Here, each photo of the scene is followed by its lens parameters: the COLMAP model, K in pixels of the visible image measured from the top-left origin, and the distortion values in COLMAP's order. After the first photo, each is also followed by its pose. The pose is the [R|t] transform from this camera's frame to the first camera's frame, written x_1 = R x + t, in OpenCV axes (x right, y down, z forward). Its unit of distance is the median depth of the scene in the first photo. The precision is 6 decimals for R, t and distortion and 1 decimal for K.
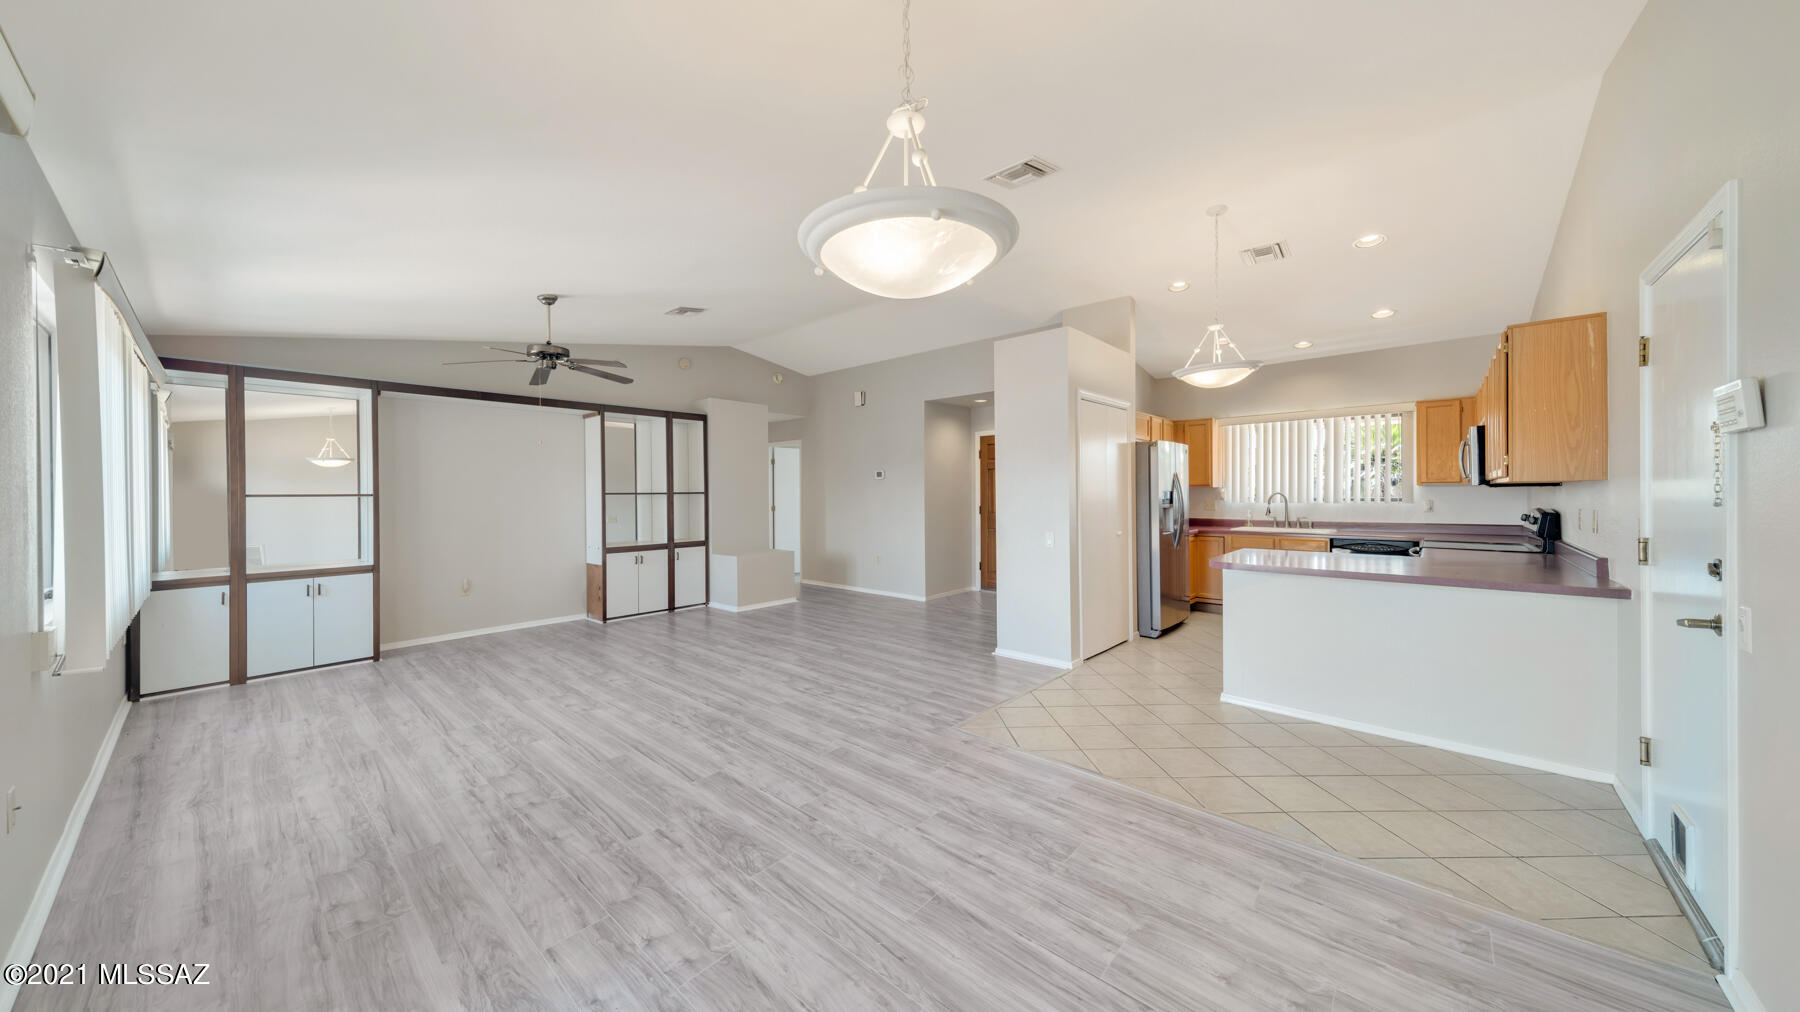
lens RADIAL K [[674.3, 0, 900.0], [0, 674.3, 506.0], [0, 0, 1]] dist [-0.000431, -0.000125]
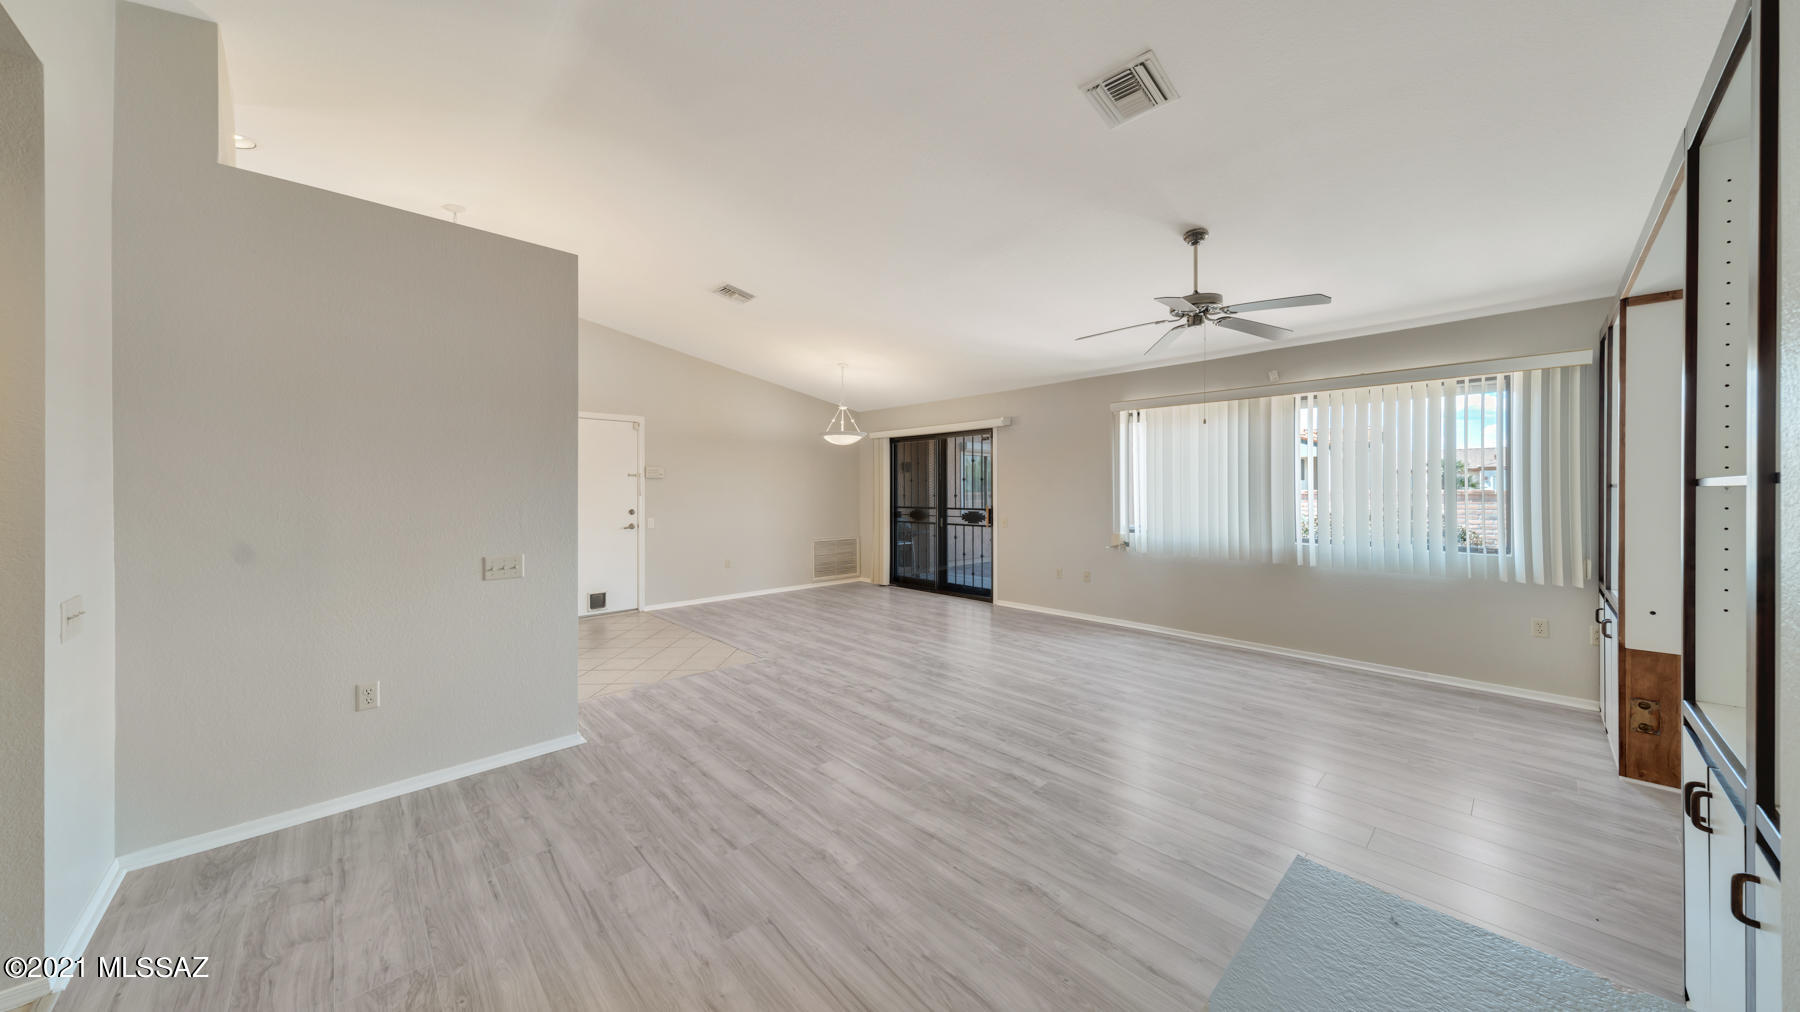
lens RADIAL K [[674.3, 0, 900.0], [0, 674.3, 506.0], [0, 0, 1]] dist [-0.000431, -0.000125]
pose [[-0.996746, 0.003788, 0.080513, -0.260070], [0.007323, 0.999020, 0.043654, -0.037636], [-0.080269, 0.044102, -0.995797, 1.954470]]
